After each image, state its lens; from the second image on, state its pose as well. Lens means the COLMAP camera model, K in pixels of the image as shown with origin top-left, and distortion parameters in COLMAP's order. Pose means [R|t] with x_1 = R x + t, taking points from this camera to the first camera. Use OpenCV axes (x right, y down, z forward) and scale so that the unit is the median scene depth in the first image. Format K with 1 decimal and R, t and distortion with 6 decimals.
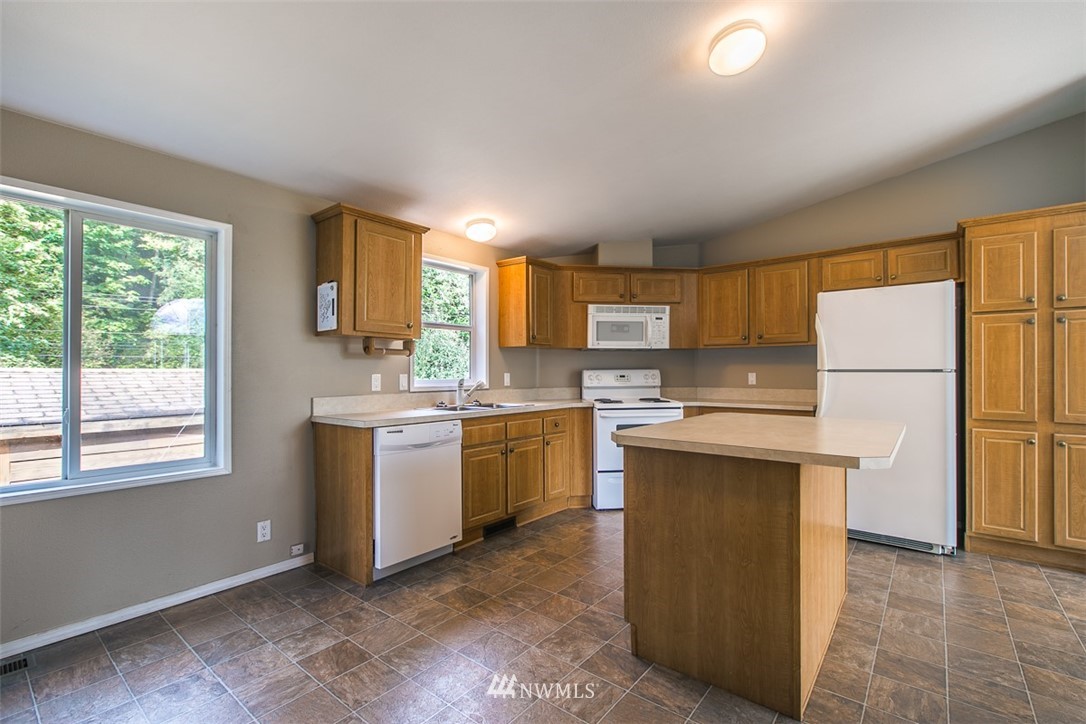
lens RADIAL K [[482.7, 0, 539.8], [0, 482.7, 370.9], [0, 0, 1]] dist [-0.002793, -0.000182]
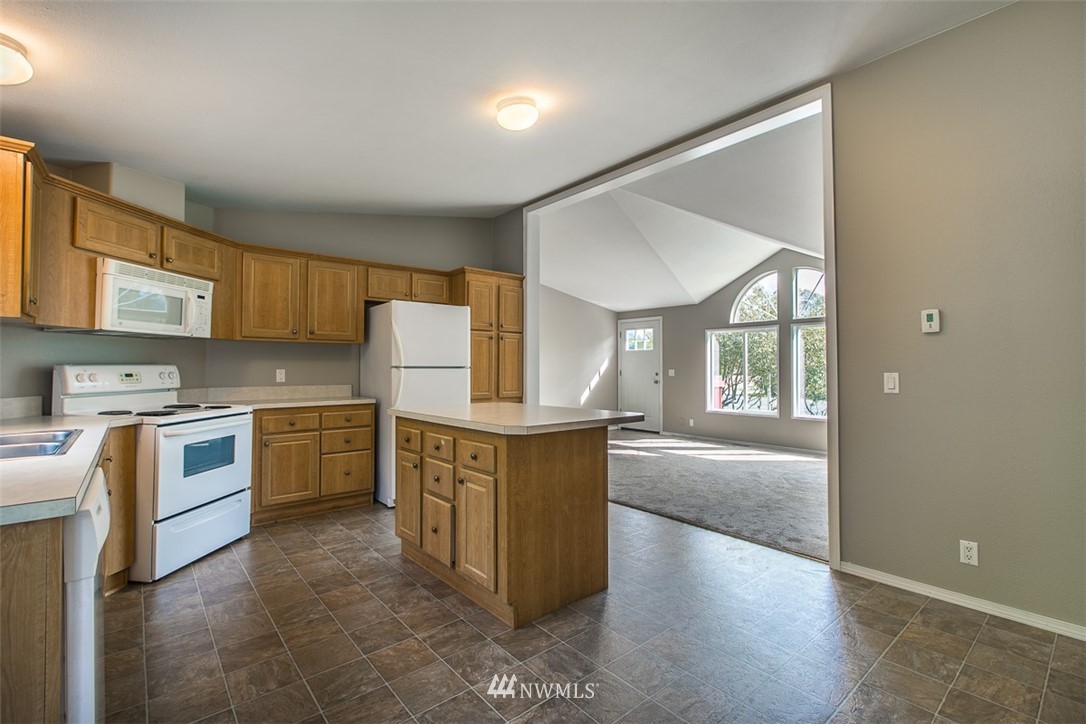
lens RADIAL K [[493.4, 0, 547.9], [0, 493.4, 357.4], [0, 0, 1]] dist [0.014330, 0.000252]
pose [[0.179807, 0.020692, 0.983484, -0.418706], [-0.002614, 0.999785, -0.020557, -0.000593], [-0.983698, 0.001126, 0.179822, 0.337018]]
